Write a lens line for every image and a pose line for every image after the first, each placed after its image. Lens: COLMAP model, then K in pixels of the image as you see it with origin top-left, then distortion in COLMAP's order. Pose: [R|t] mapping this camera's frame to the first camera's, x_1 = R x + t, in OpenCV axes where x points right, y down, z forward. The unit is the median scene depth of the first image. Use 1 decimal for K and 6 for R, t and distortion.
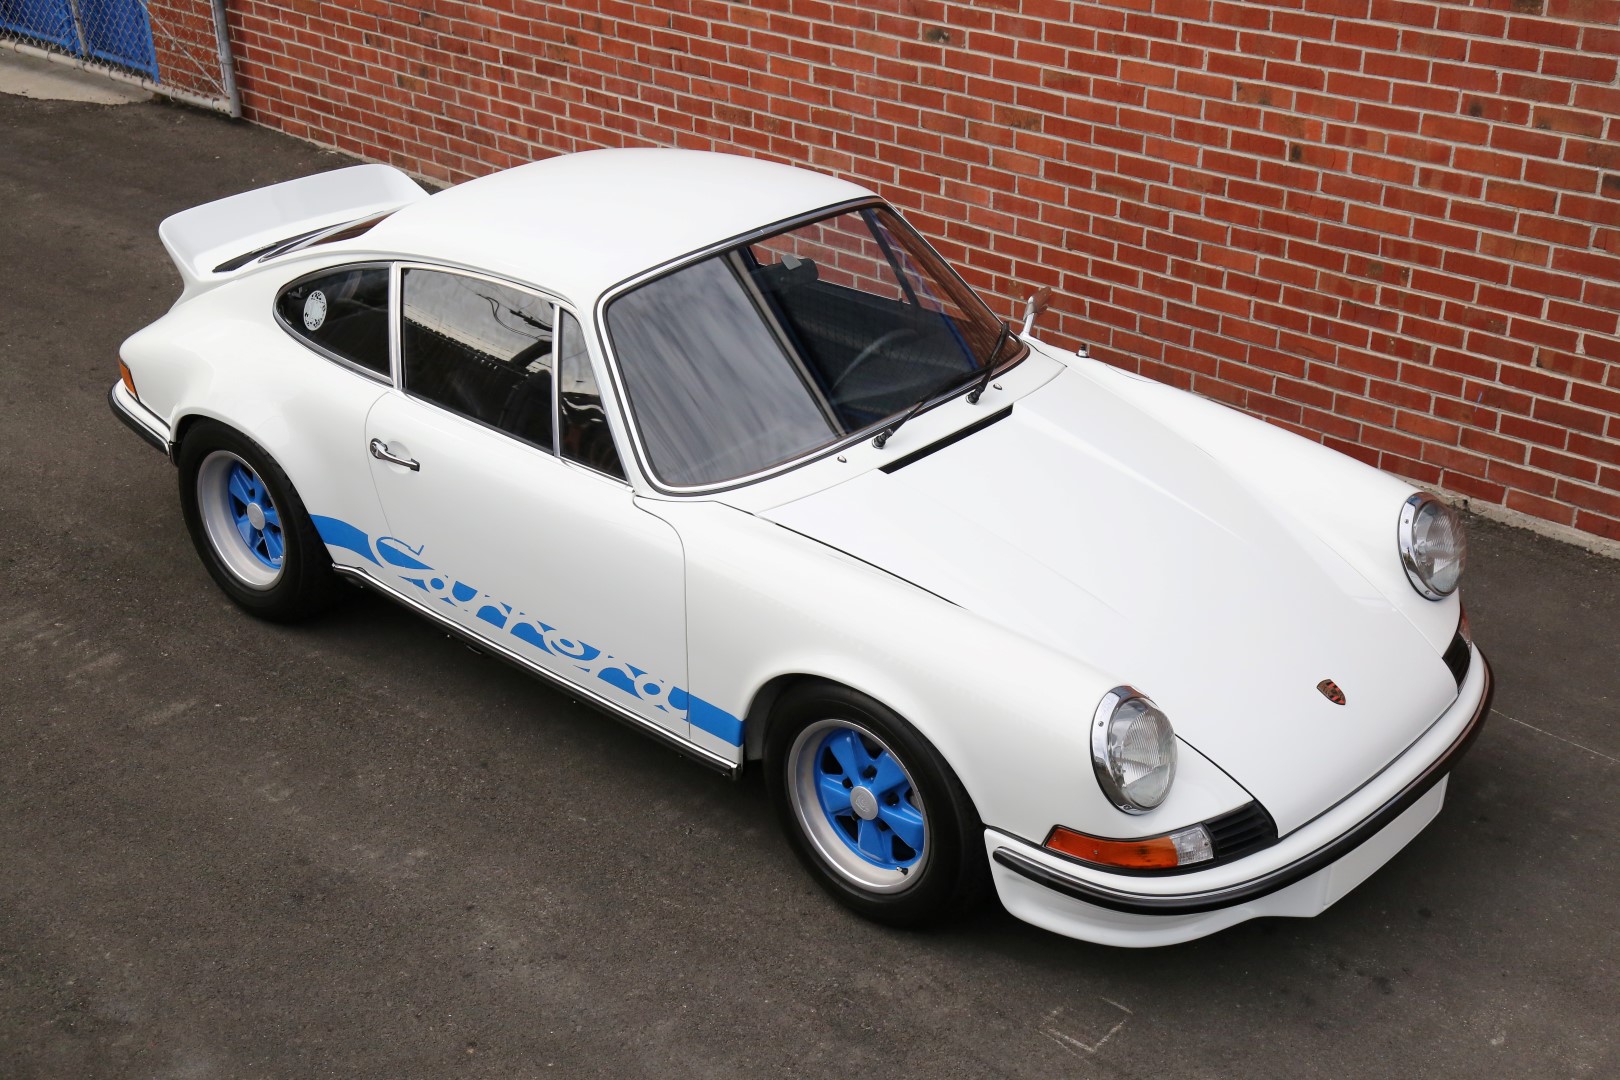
lens RADIAL K [[2102.6, 0, 826.8], [0, 2102.6, 551.9], [0, 0, 1]] dist [0.130112, 0.000000]
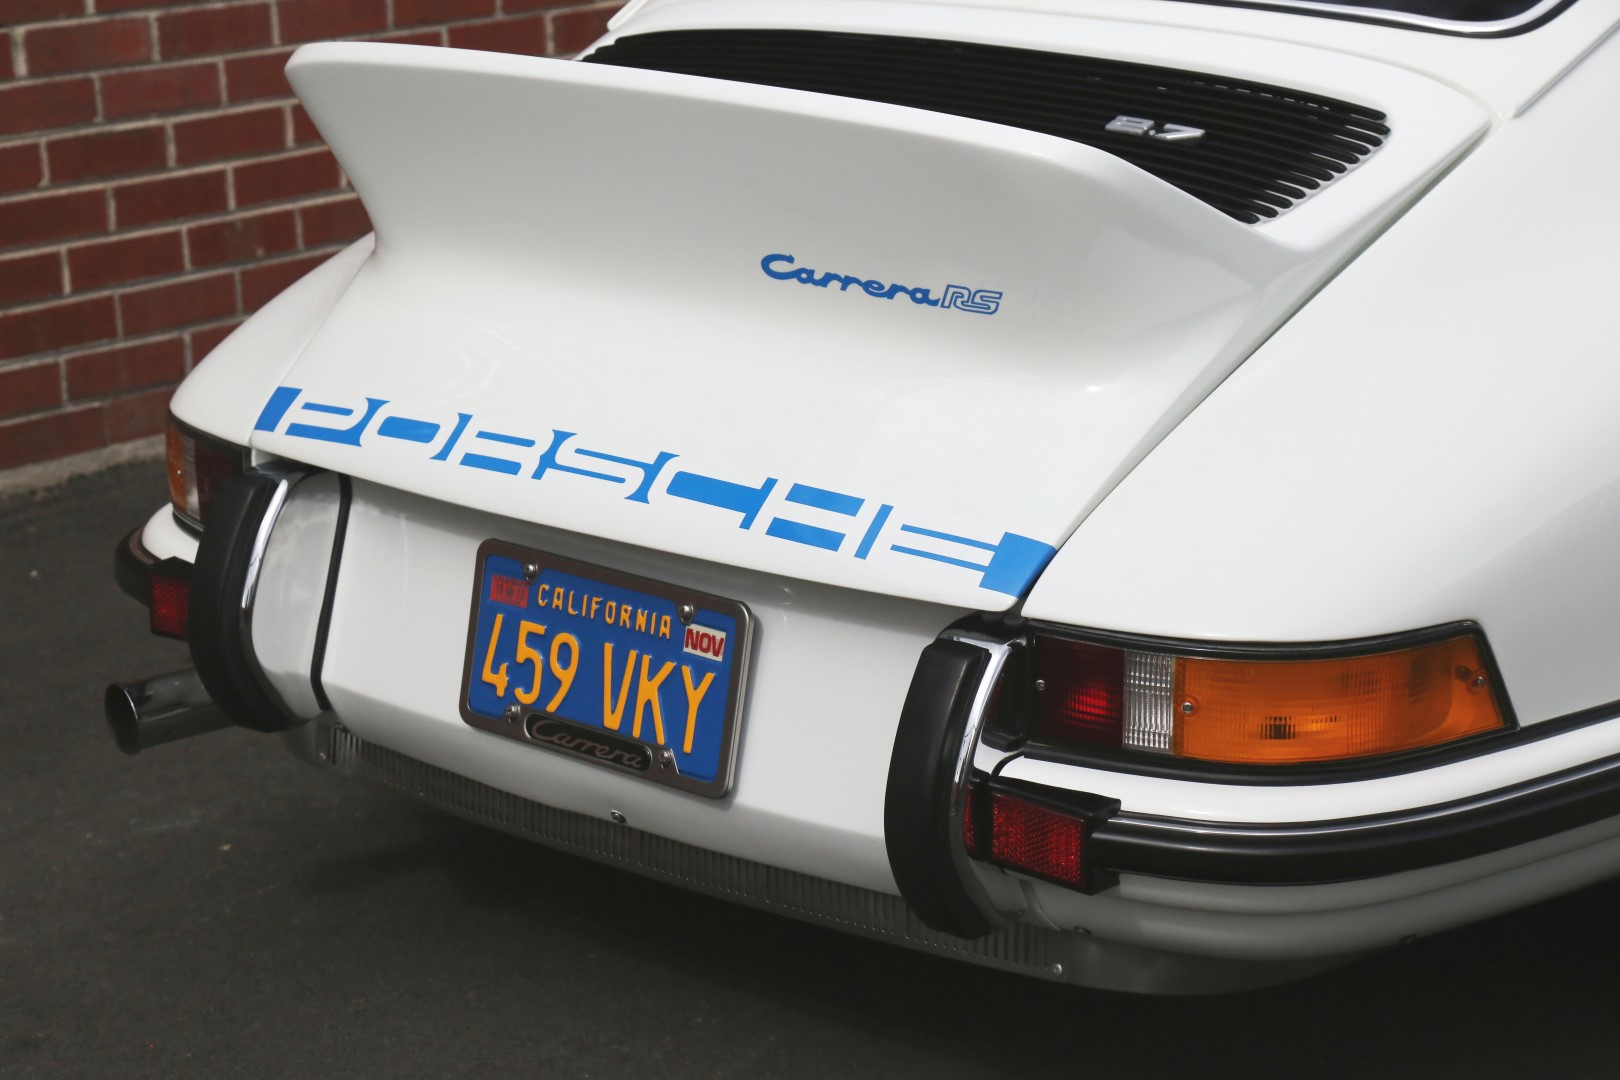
lens RADIAL K [[3626.7, 0, 797.4], [0, 3626.7, 540.7], [0, 0, 1]] dist [0.389914, 0.000000]
pose [[-0.008990, -0.263252, 0.964685, -0.738040], [0.464308, 0.853322, 0.237190, -0.232987], [-0.885628, 0.450044, 0.114559, 1.023290]]
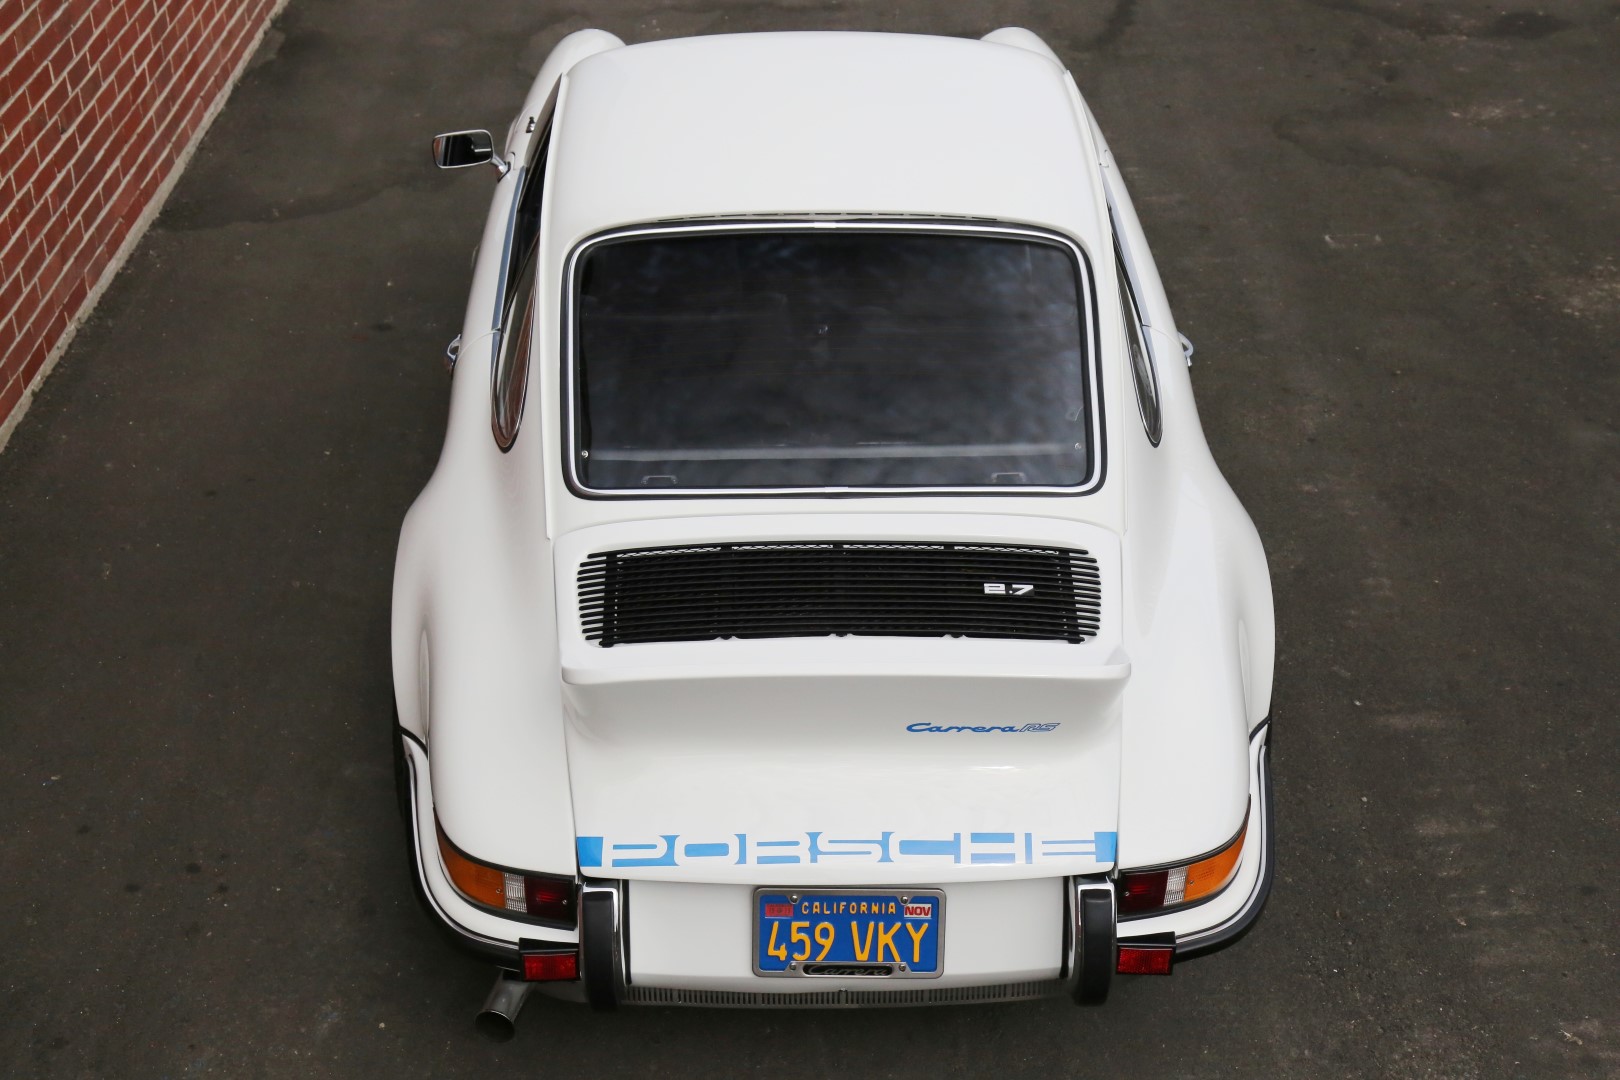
lens RADIAL K [[2286.9, 0, 806.2], [0, 2286.9, 548.1], [0, 0, 1]] dist [0.166505, 0.000000]
pose [[-0.679256, -0.371311, 0.633040, -0.614479], [0.327404, 0.618664, 0.714186, -0.605518], [-0.656824, 0.692375, -0.298663, 1.222902]]
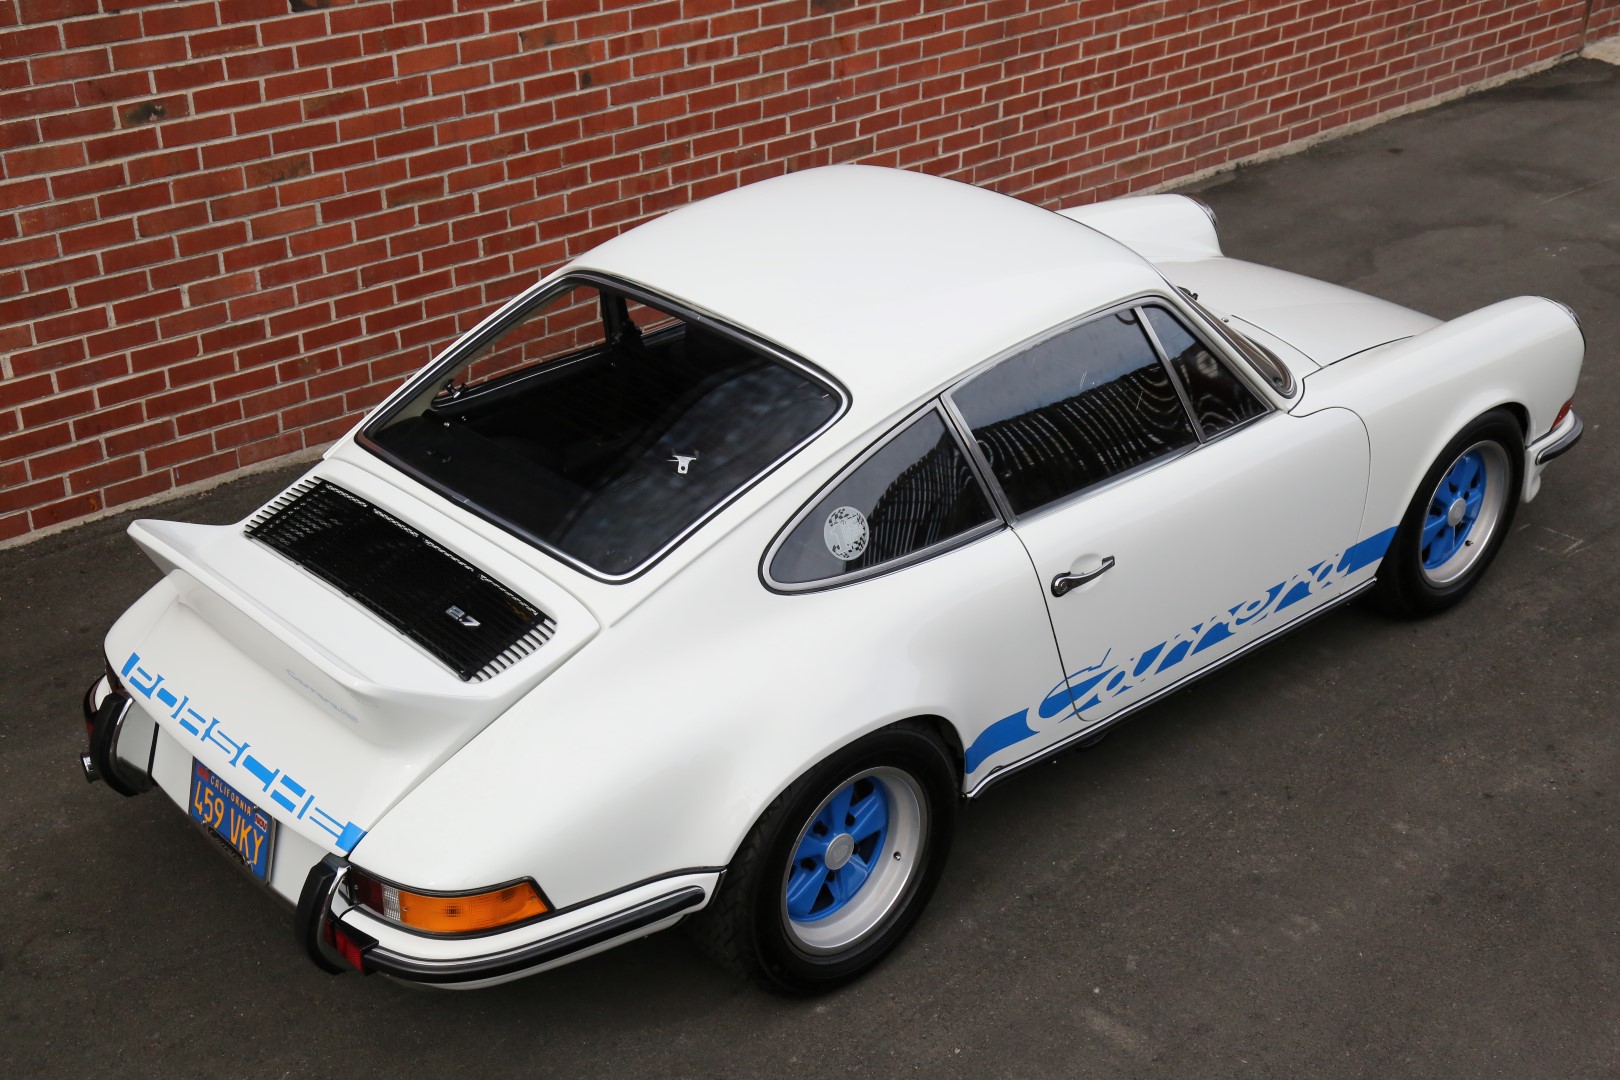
lens RADIAL K [[2102.6, 0, 810.9], [0, 2102.6, 548.1], [0, 0, 1]] dist [0.130112, 0.000000]
pose [[0.097110, -0.457352, 0.883967, -0.812958], [0.438423, 0.817008, 0.374545, -0.354942], [-0.893507, 0.351179, 0.279853, 0.732546]]
